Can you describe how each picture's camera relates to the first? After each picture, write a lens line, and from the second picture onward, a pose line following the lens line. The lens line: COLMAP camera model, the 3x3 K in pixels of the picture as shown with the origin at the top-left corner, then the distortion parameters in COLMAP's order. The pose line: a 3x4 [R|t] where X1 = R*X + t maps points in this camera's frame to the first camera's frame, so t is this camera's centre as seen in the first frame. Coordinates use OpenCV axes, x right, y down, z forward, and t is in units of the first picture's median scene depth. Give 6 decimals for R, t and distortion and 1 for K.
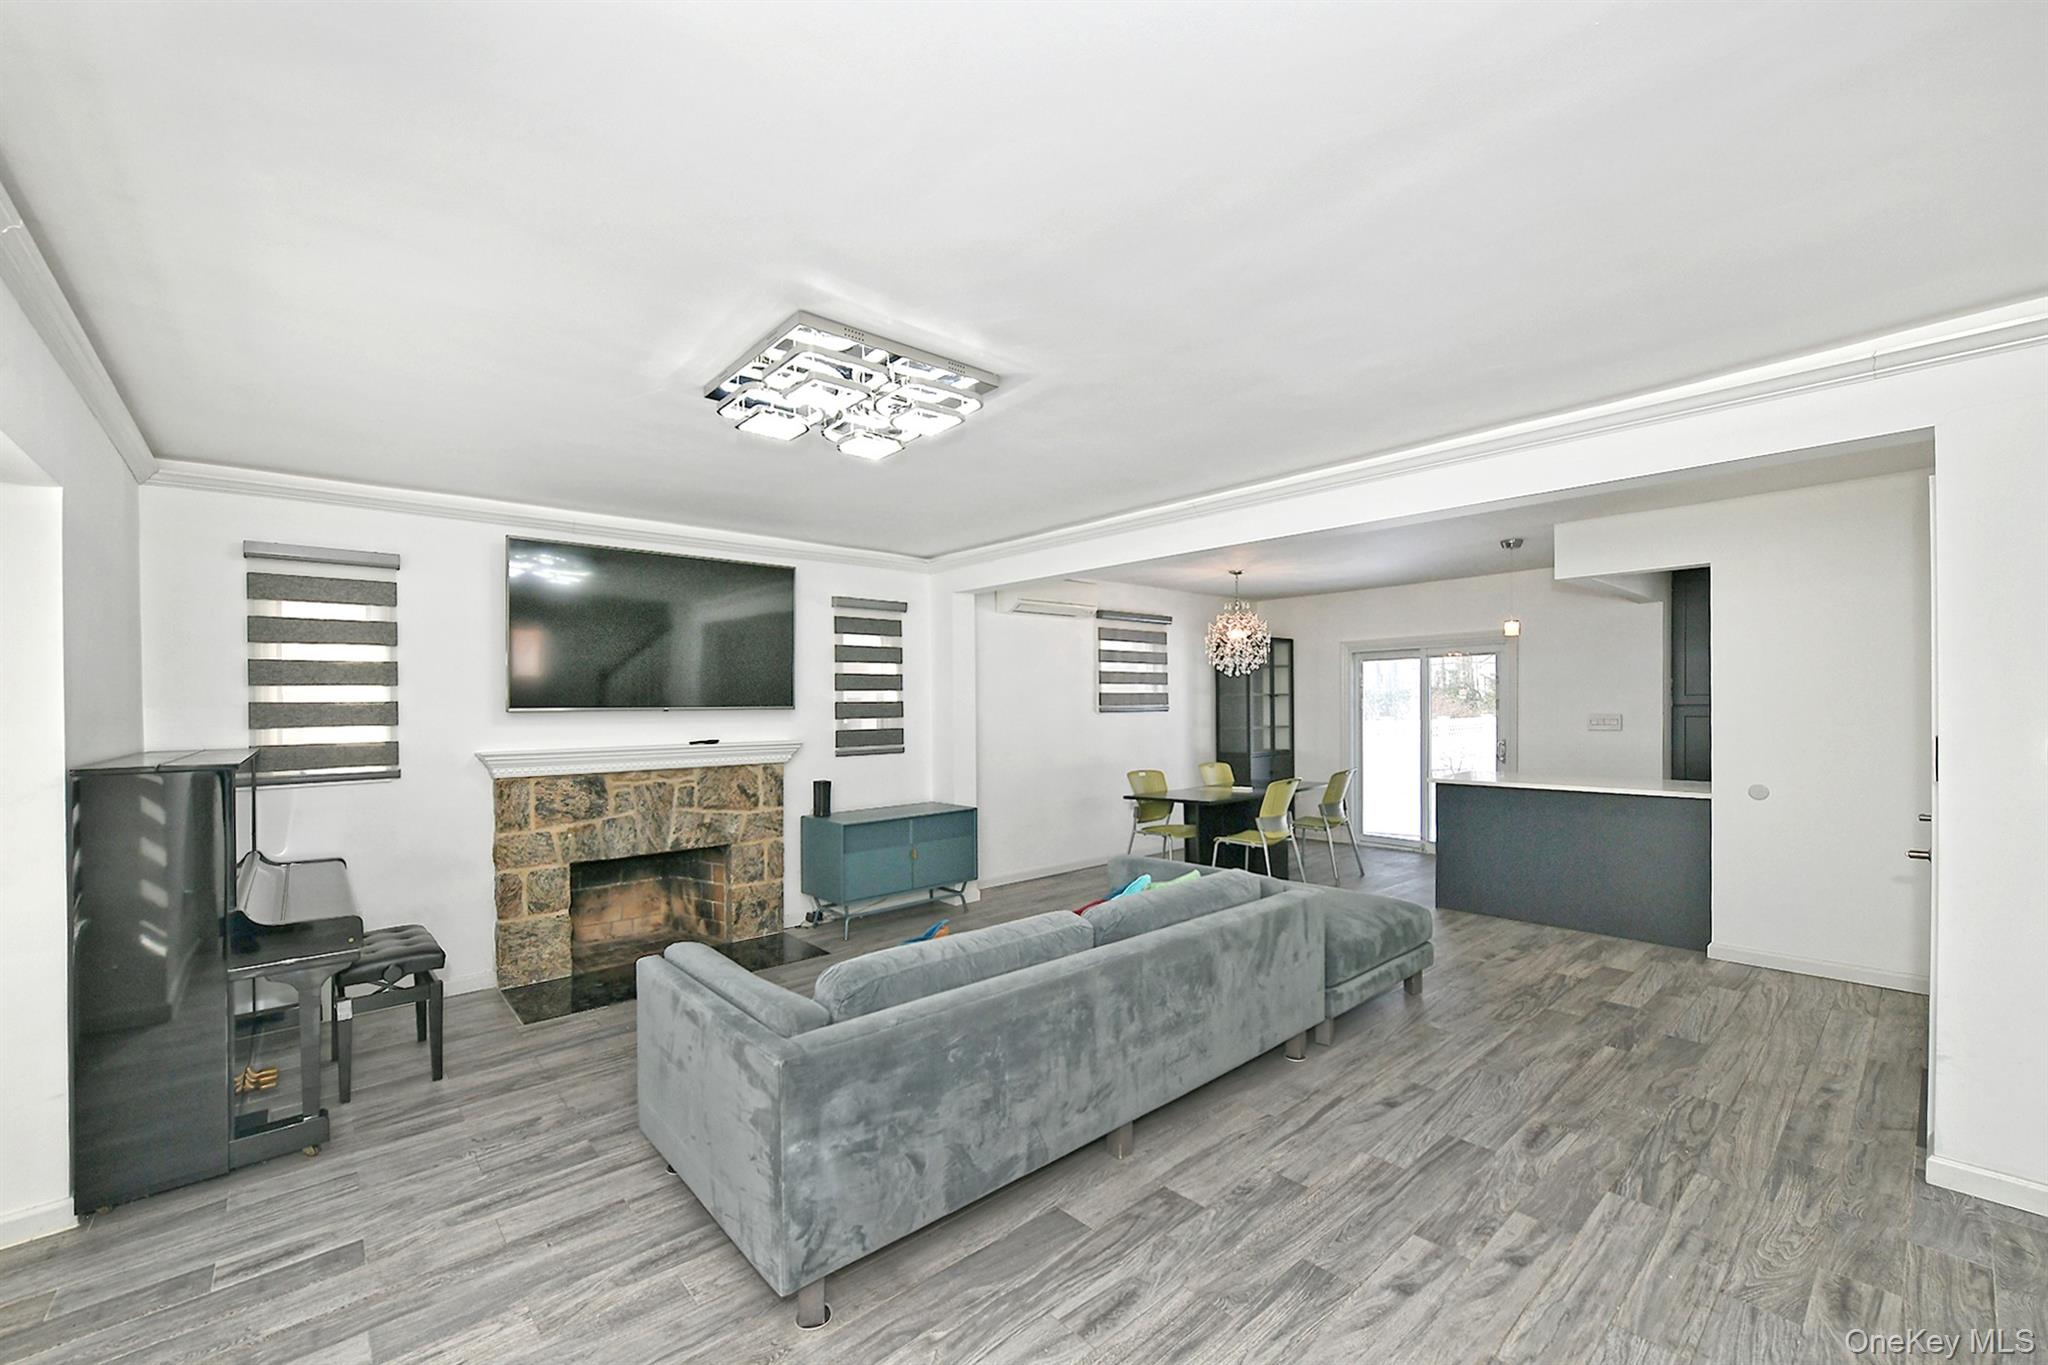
lens RADIAL K [[823.8, 0, 1024.0], [0, 823.8, 682.5], [0, 0, 1]] dist [0.008785, 0.000155]
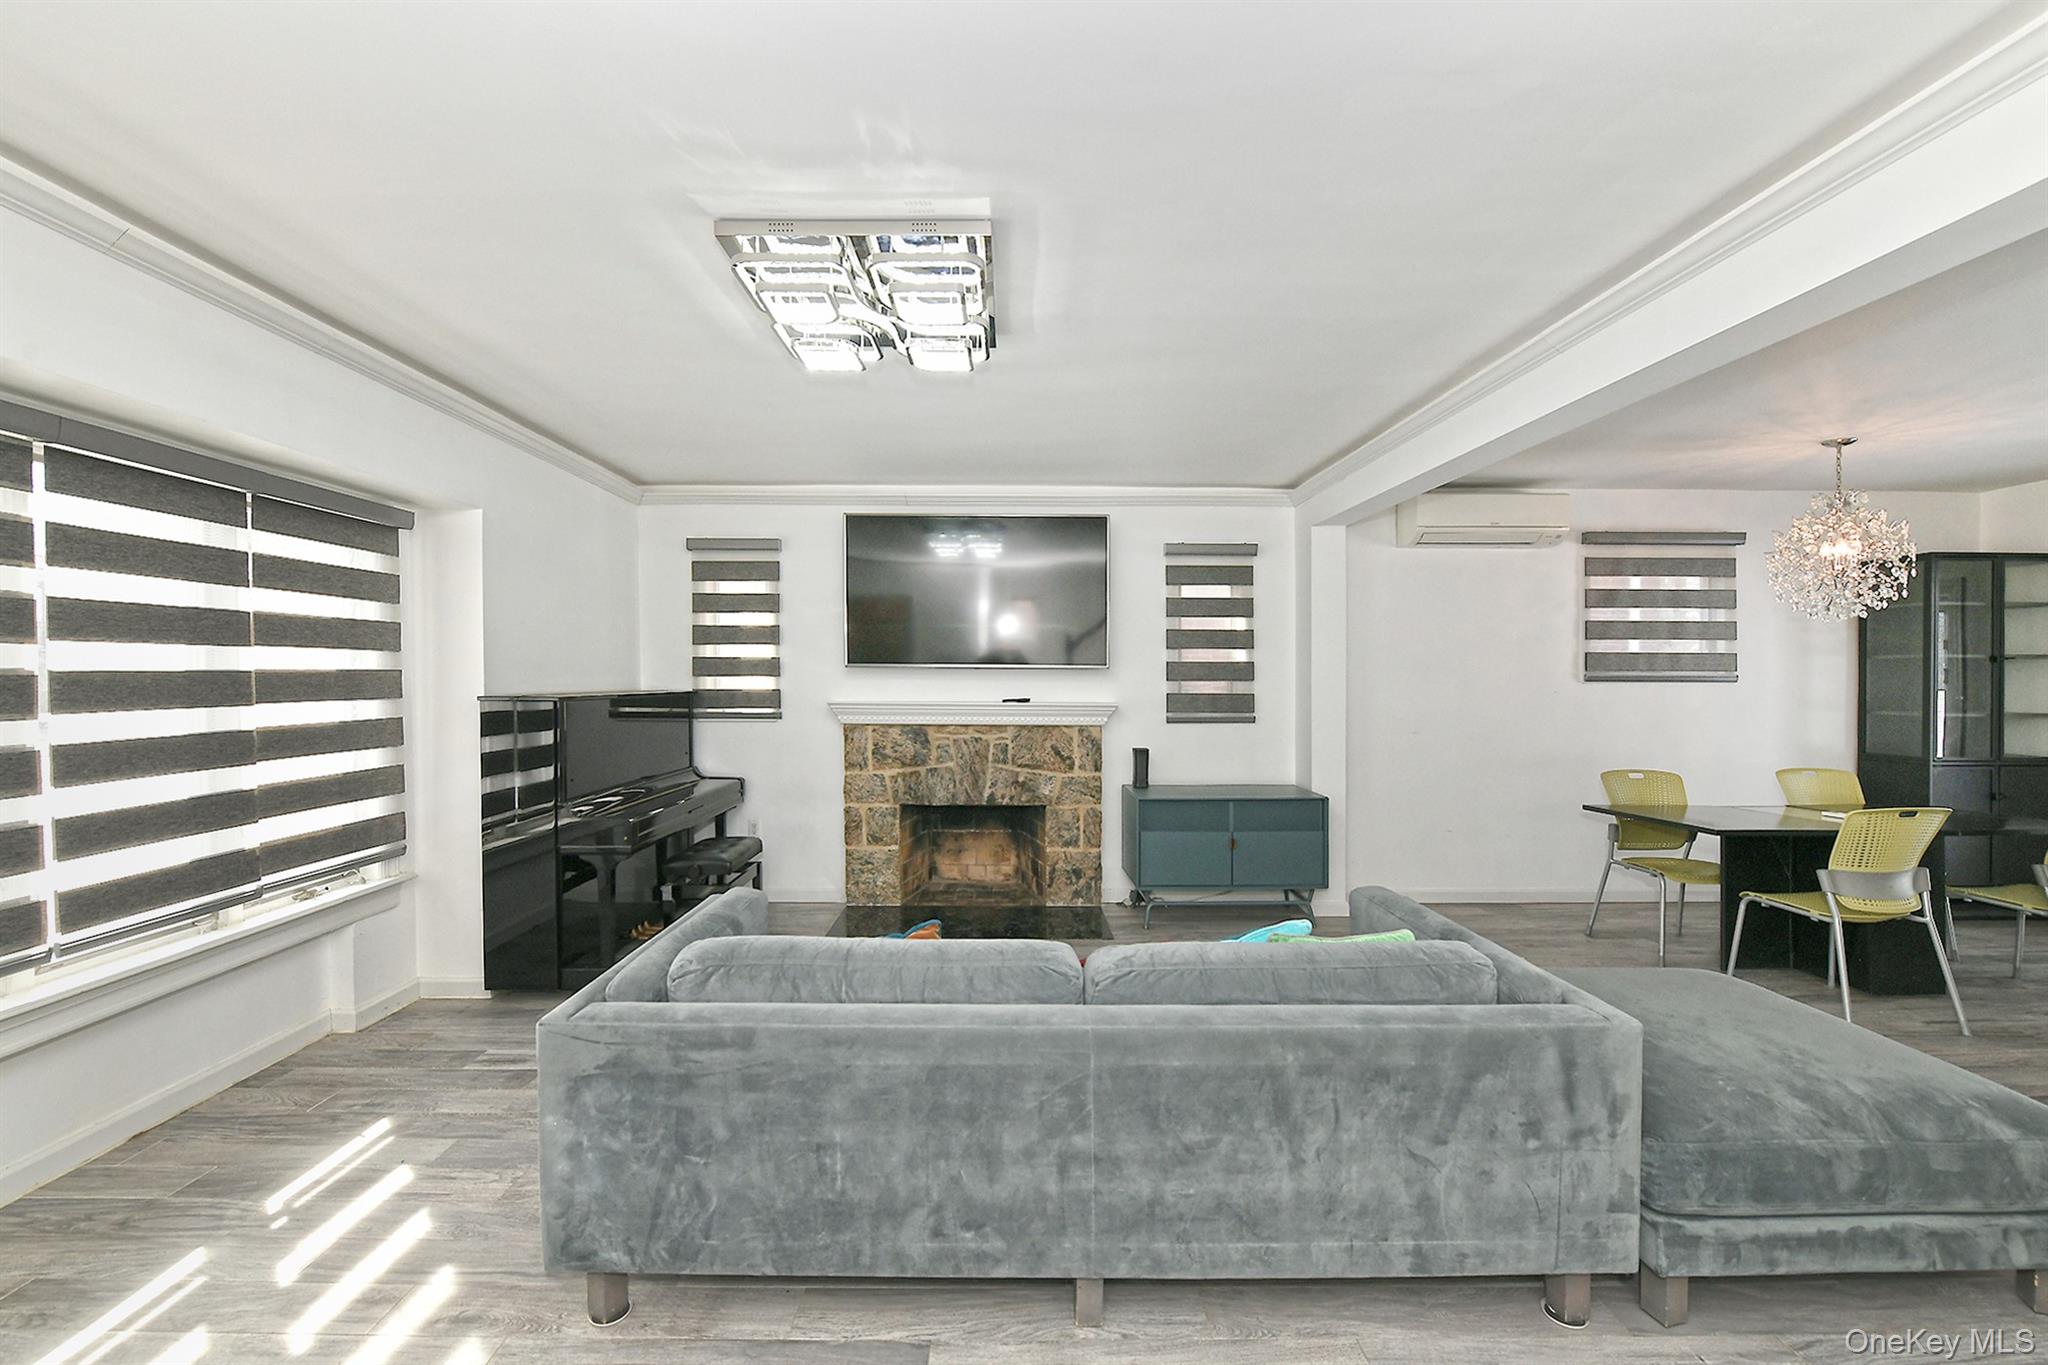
lens RADIAL K [[827.6, 0, 1022.8], [0, 827.6, 666.6], [0, 0, 1]] dist [-0.000574, -0.000154]
pose [[0.753906, 0.005387, -0.656961, 0.262517], [0.004720, 0.999896, 0.013615, 0.017182], [0.656966, -0.013366, 0.753802, 0.238350]]
